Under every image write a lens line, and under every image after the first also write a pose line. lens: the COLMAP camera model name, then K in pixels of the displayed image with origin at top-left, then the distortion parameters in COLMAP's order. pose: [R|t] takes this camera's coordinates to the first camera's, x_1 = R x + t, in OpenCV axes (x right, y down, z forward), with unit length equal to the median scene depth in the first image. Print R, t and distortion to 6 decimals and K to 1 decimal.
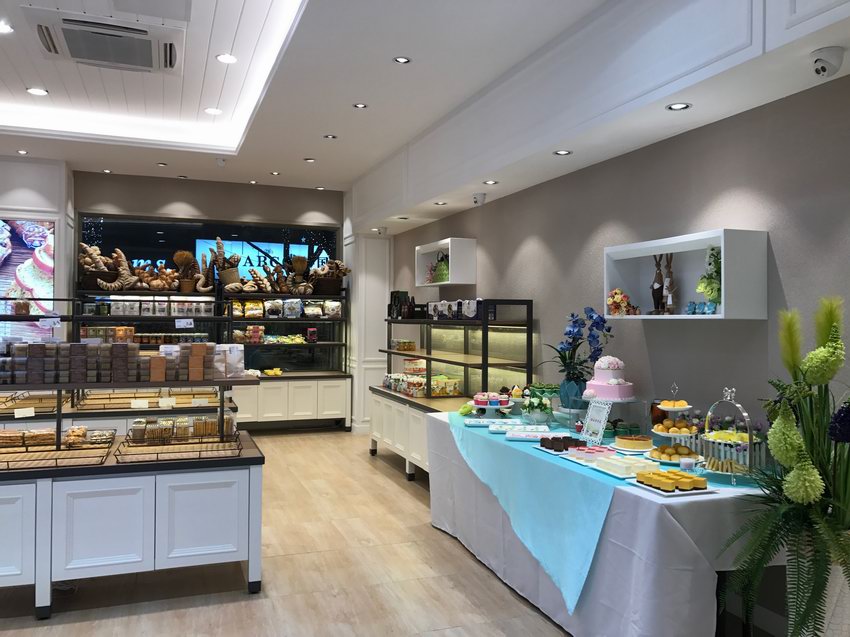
lens RADIAL K [[700.1, 0, 425.0], [0, 700.1, 318.5], [0, 0, 1]] dist [0.007194, -0.001050]
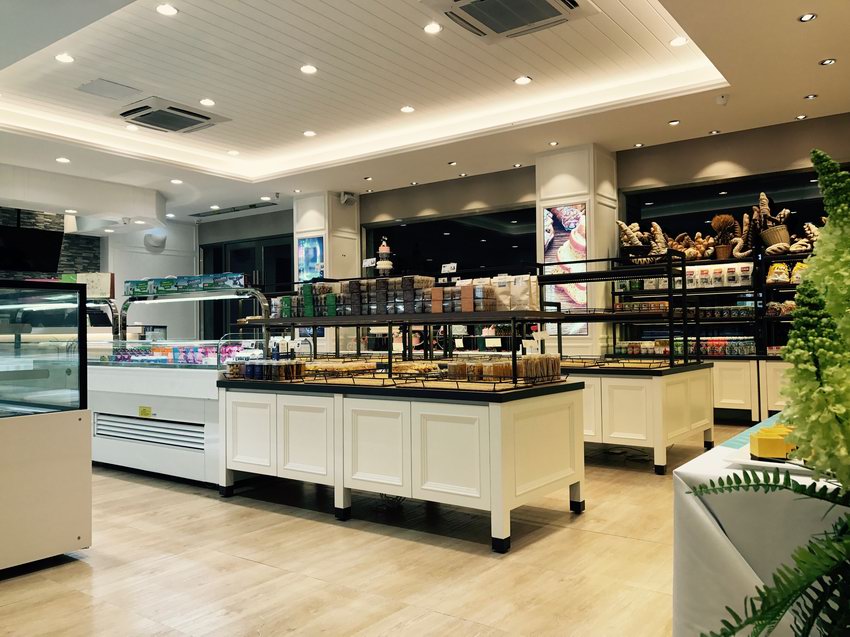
lens RADIAL K [[700.1, 0, 425.0], [0, 700.1, 318.5], [0, 0, 1]] dist [0.007194, -0.001050]
pose [[0.549367, -0.034566, -0.834866, 0.217870], [0.018927, 0.999402, -0.028923, 0.062963], [0.835367, 0.000088, 0.549693, 0.222462]]
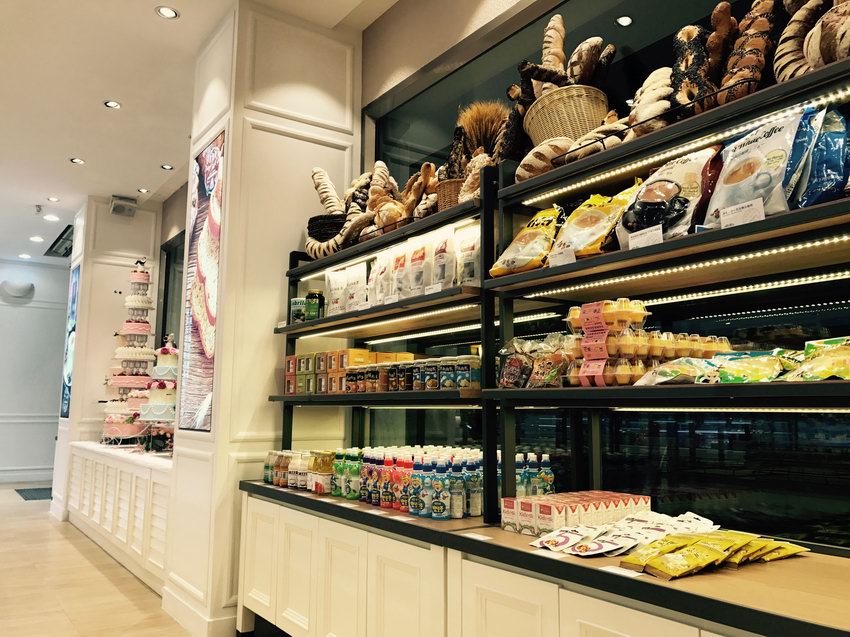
lens RADIAL K [[700.1, 0, 425.0], [0, 700.1, 318.5], [0, 0, 1]] dist [0.007194, -0.001050]
pose [[0.250839, -0.130459, -0.959198, -0.062272], [-0.006788, 0.990616, -0.136507, 0.051452], [0.968005, 0.040753, 0.247599, 1.038588]]
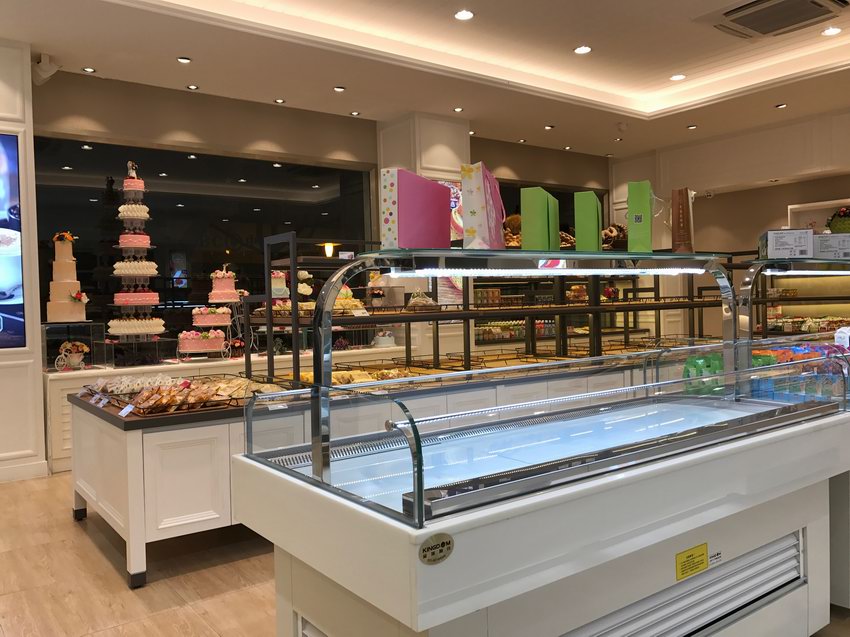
lens RADIAL K [[700.1, 0, 425.0], [0, 700.1, 318.5], [0, 0, 1]] dist [0.007194, -0.001050]
pose [[0.959481, -0.040720, 0.278817, -0.882260], [0.035501, 0.999088, 0.023743, 0.029065], [-0.279530, -0.012882, 0.960051, 0.063770]]
